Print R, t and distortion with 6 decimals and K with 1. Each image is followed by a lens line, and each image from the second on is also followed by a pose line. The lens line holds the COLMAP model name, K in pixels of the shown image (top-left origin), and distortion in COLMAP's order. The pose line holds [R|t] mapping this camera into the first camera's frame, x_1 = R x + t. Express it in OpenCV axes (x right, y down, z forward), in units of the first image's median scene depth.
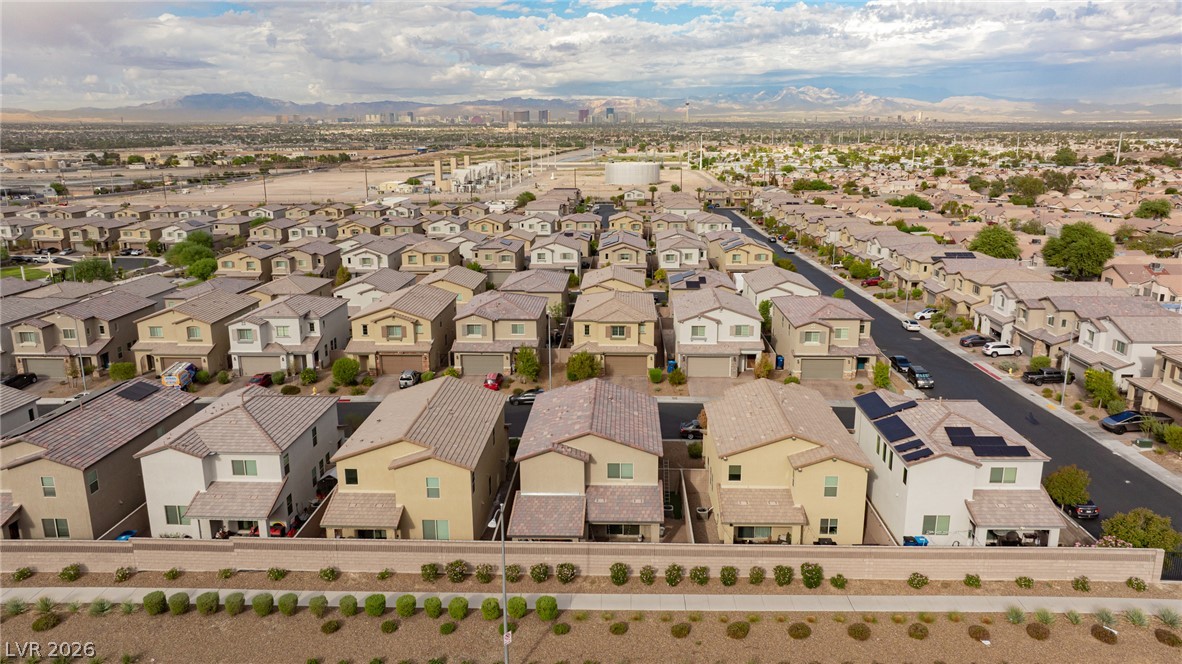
lens RADIAL K [[822.0, 0, 591.0], [0, 822.0, 332.0], [0, 0, 1]] dist [-0.037703, 0.067338]
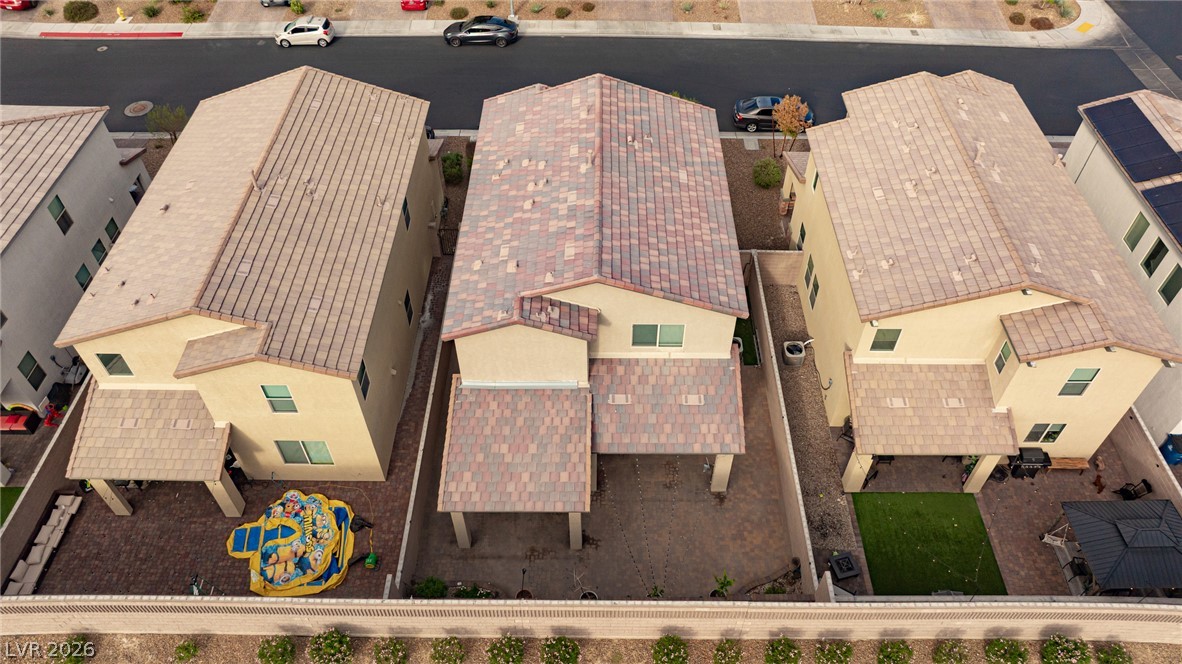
lens RADIAL K [[822.0, 0, 591.0], [0, 822.0, 332.0], [0, 0, 1]] dist [-0.037703, 0.067338]
pose [[0.999485, -0.019757, 0.025289, -0.018015], [0.002370, 0.831313, 0.555800, -0.111904], [-0.032004, -0.555454, 0.830931, 0.592857]]
